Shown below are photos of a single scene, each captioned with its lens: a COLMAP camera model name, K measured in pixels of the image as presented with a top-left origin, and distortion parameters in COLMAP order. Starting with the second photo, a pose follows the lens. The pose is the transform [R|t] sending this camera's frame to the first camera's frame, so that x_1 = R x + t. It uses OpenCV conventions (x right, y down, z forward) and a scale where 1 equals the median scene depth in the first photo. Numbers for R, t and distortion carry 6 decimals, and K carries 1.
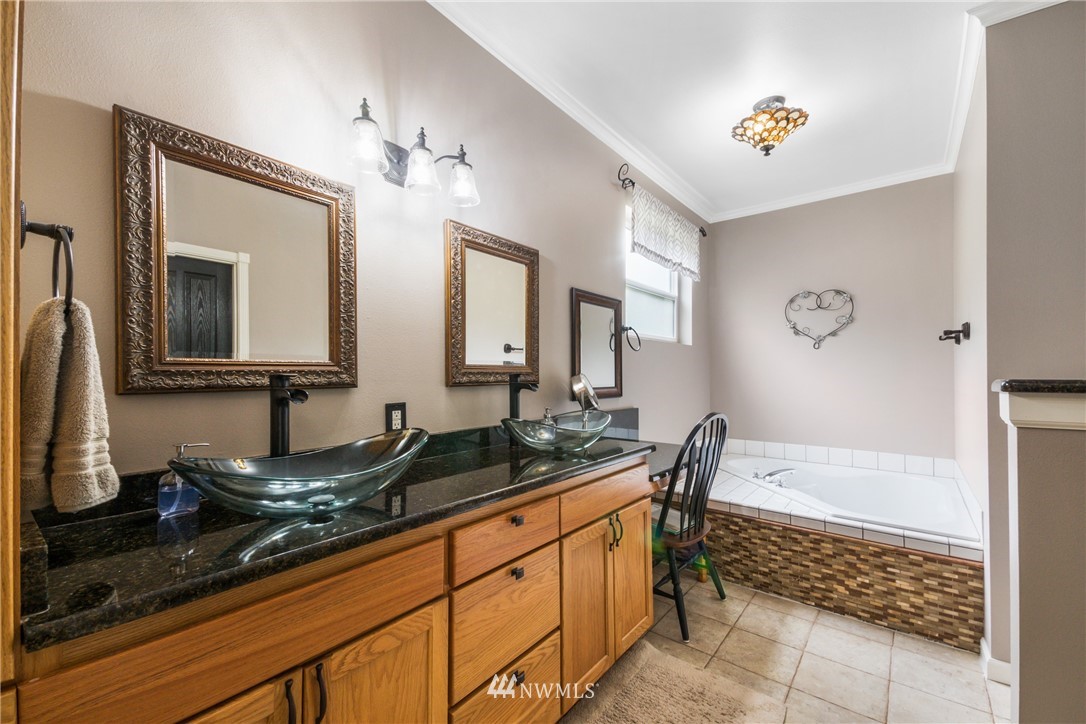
lens RADIAL K [[444.9, 0, 545.2], [0, 444.9, 372.6], [0, 0, 1]] dist [0.035821, -0.002187]
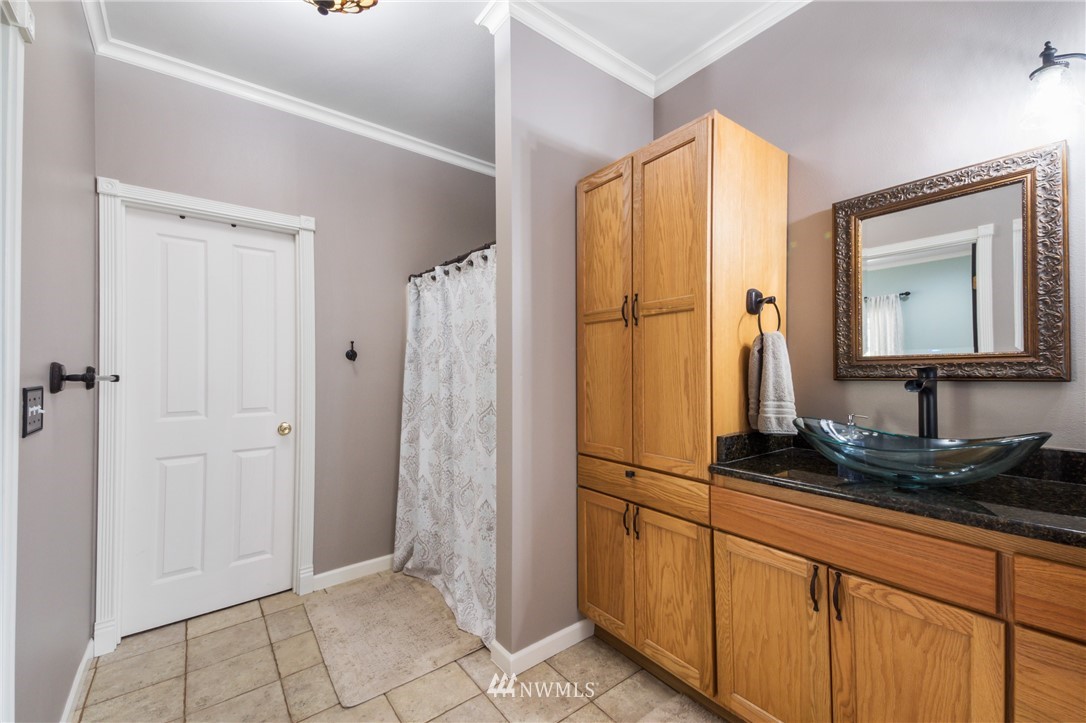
lens RADIAL K [[444.9, 0, 544.6], [0, 444.9, 364.2], [0, 0, 1]] dist [0.035821, -0.002187]
pose [[-0.233445, -0.007702, -0.972340, 0.807921], [0.016340, 0.999796, -0.011842, -0.005122], [0.972233, -0.018652, -0.233271, 0.332274]]
